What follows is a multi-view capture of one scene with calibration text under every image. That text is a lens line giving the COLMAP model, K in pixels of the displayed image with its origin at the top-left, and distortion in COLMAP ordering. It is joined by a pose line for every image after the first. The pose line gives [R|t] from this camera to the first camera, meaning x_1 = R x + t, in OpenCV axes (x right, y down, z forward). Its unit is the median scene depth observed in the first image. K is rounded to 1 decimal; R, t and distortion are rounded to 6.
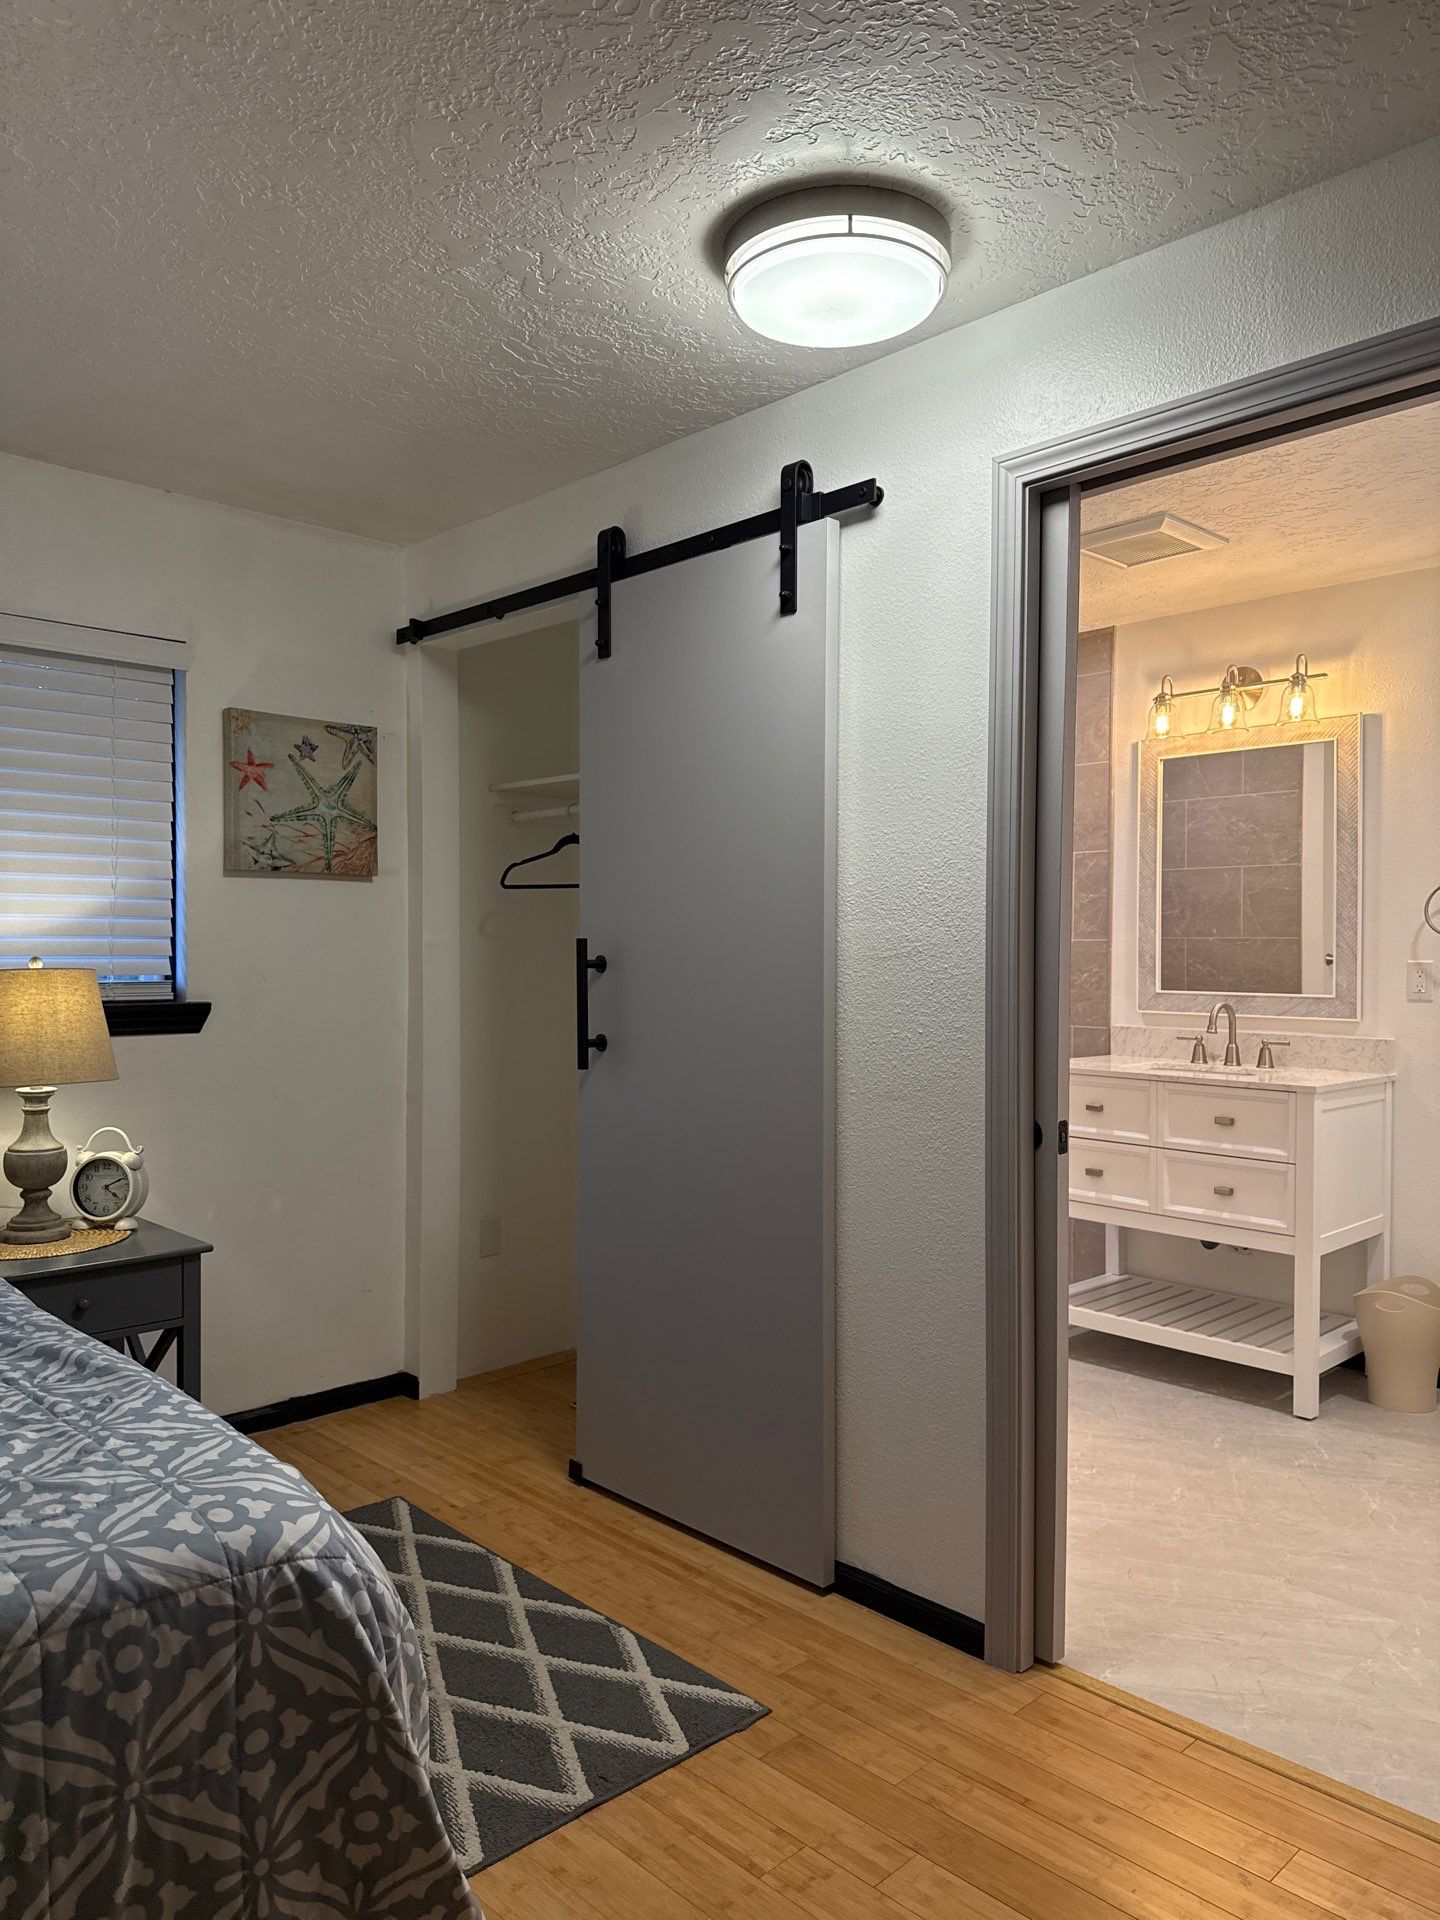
lens RADIAL K [[1376.8, 0, 716.7], [0, 1376.8, 970.5], [0, 0, 1]] dist [0.065859, -0.089340]
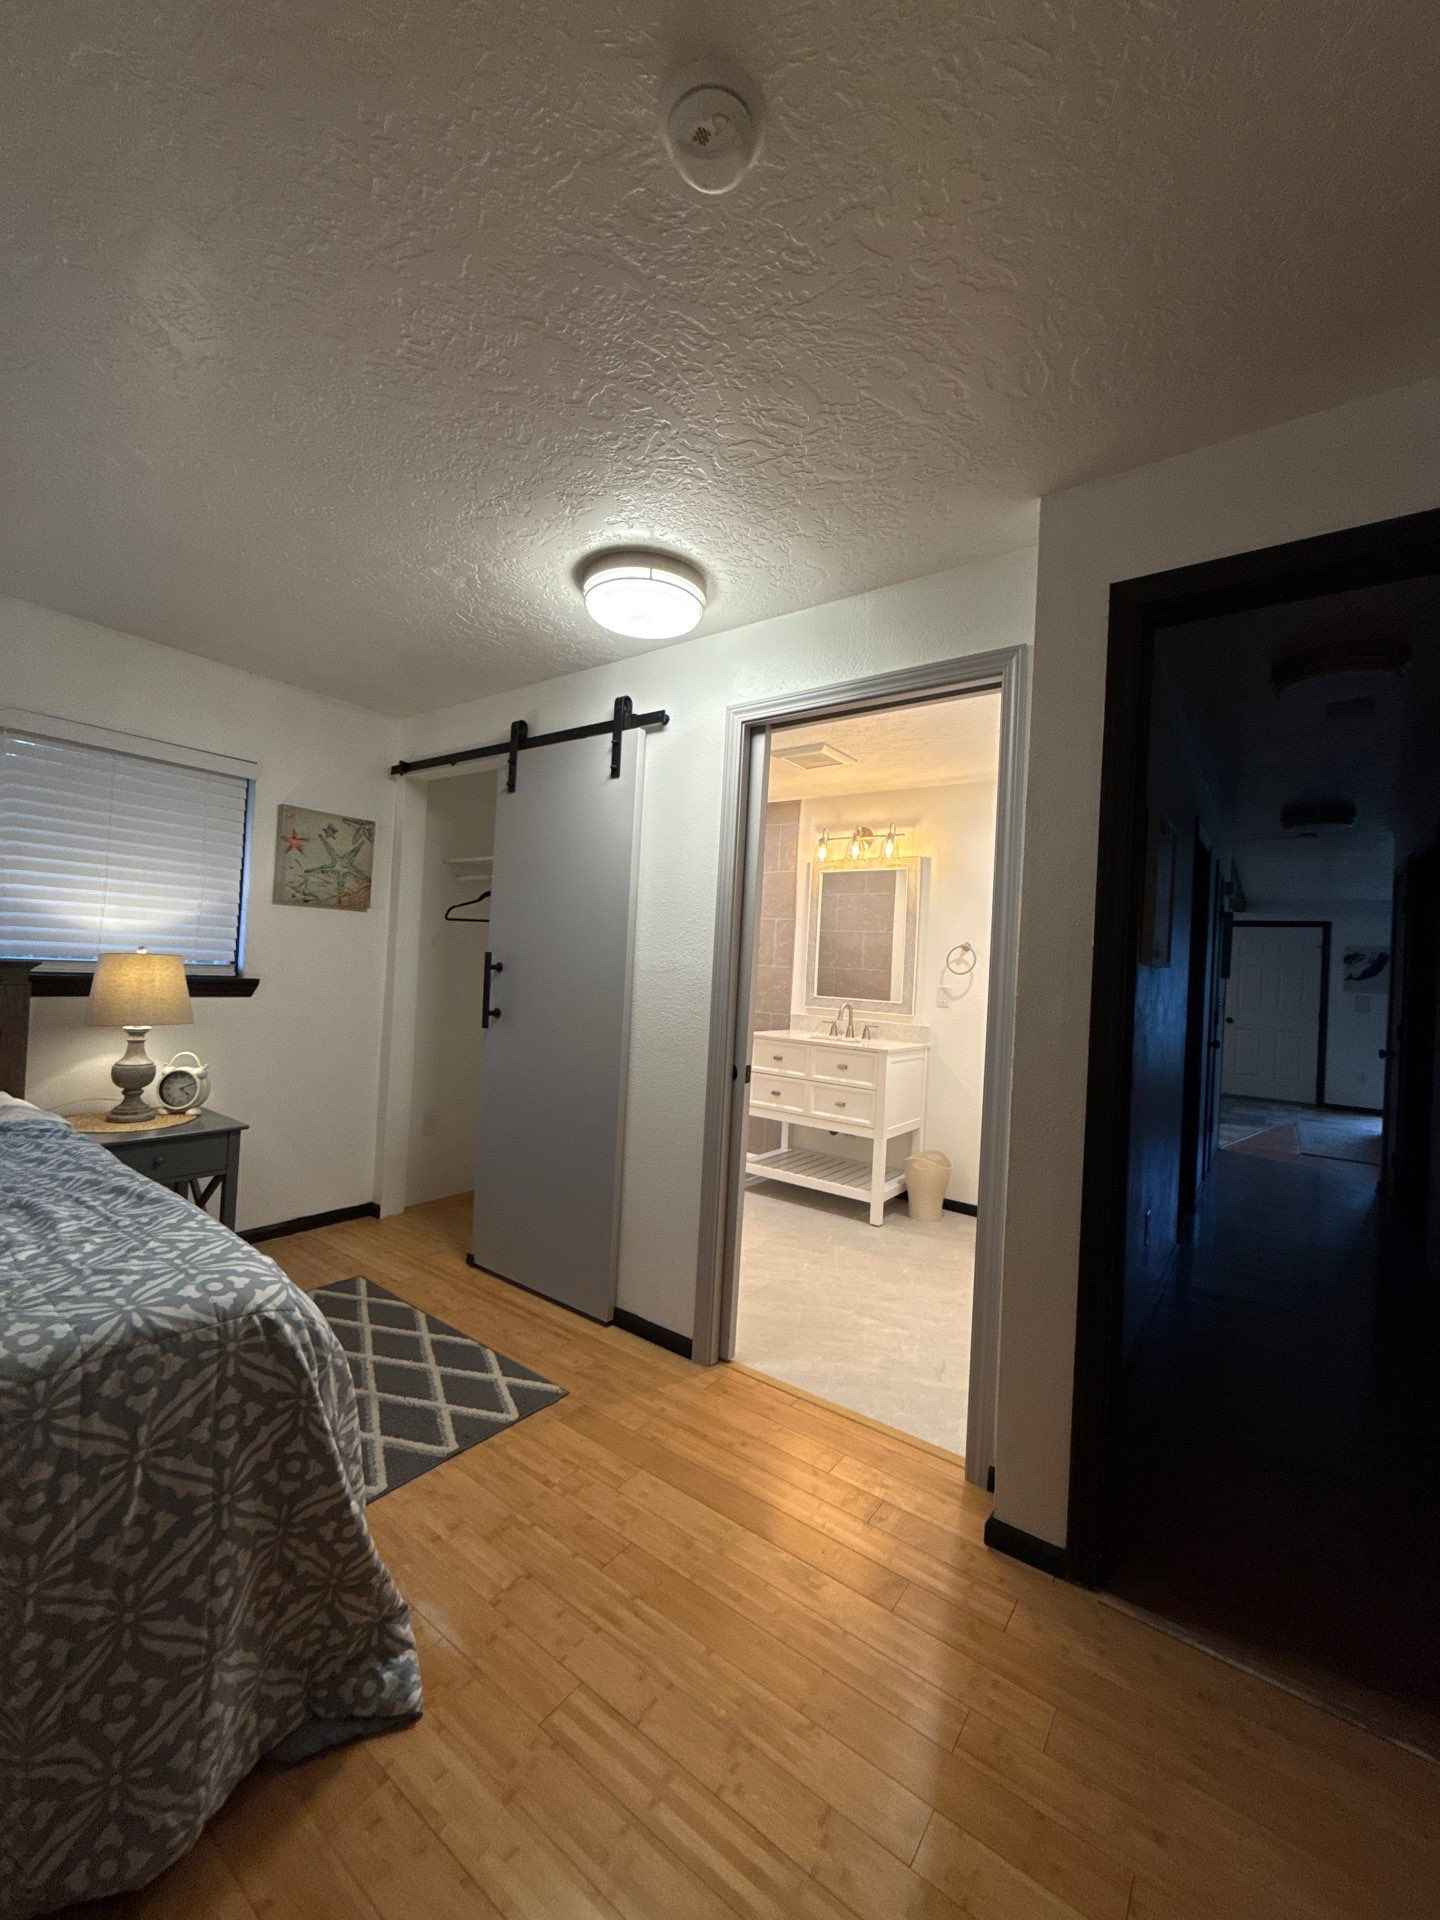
lens RADIAL K [[775.8, 0, 720.0], [0, 775.8, 960.0], [0, 0, 1]] dist [0.002169, -0.000081]
pose [[0.984556, 0.050350, 0.167673, 0.022034], [-0.046845, 0.998594, -0.024793, -0.002444], [-0.168686, 0.016556, 0.985531, -0.010725]]
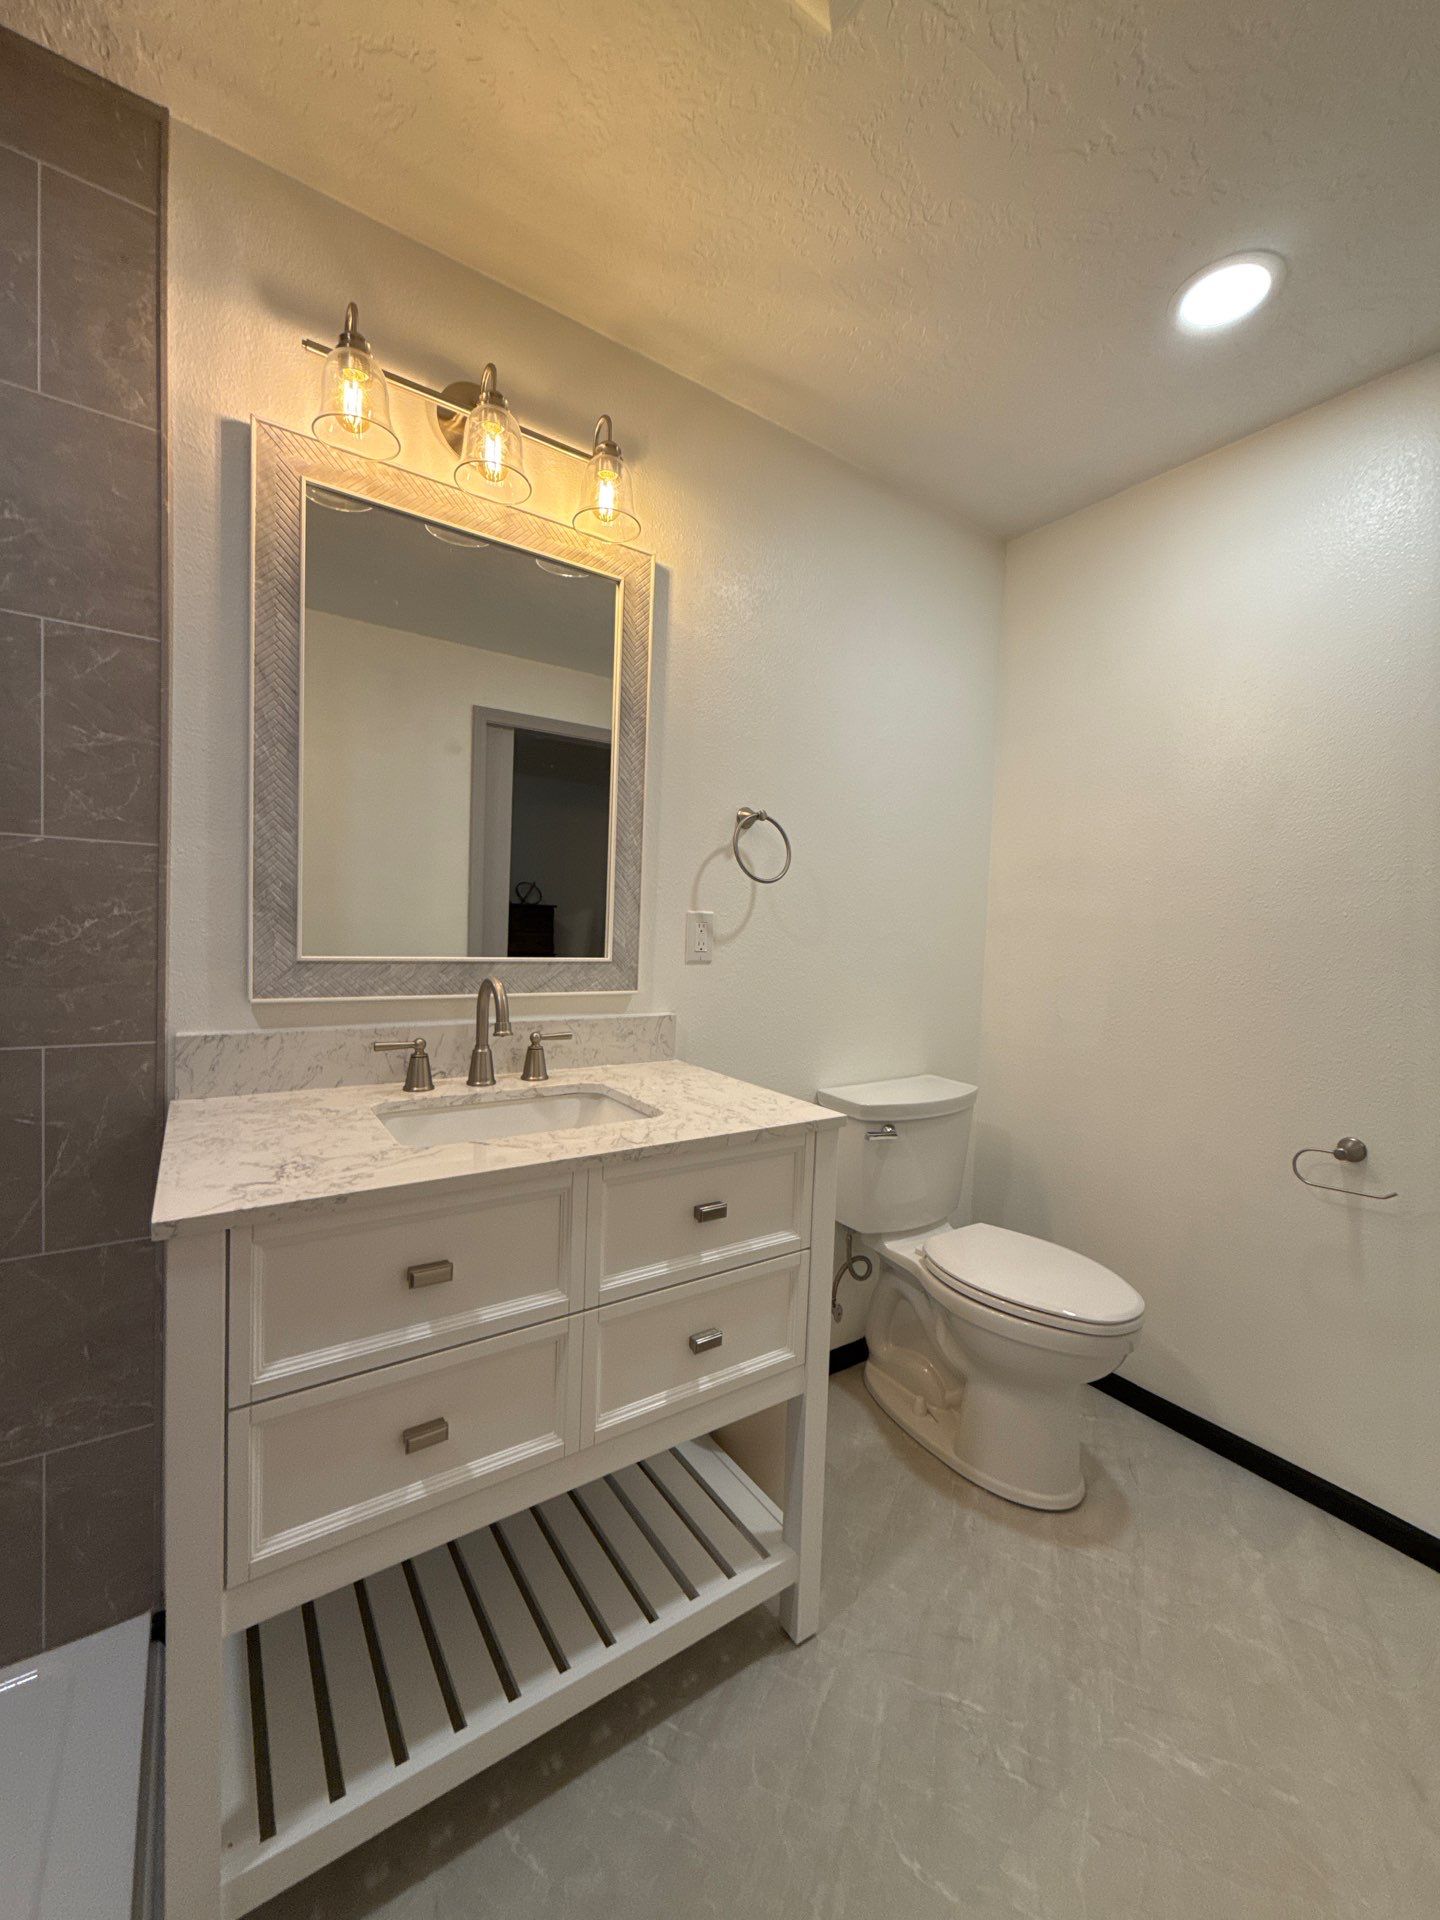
lens RADIAL K [[760.6, 0, 720.0], [0, 760.6, 960.0], [0, 0, 1]] dist [-0.001006, -0.000046]
pose [[0.153979, -0.046616, 0.986974, 0.099720], [-0.022128, 0.998473, 0.050611, -0.001974], [-0.987826, -0.029633, 0.152712, 1.124314]]
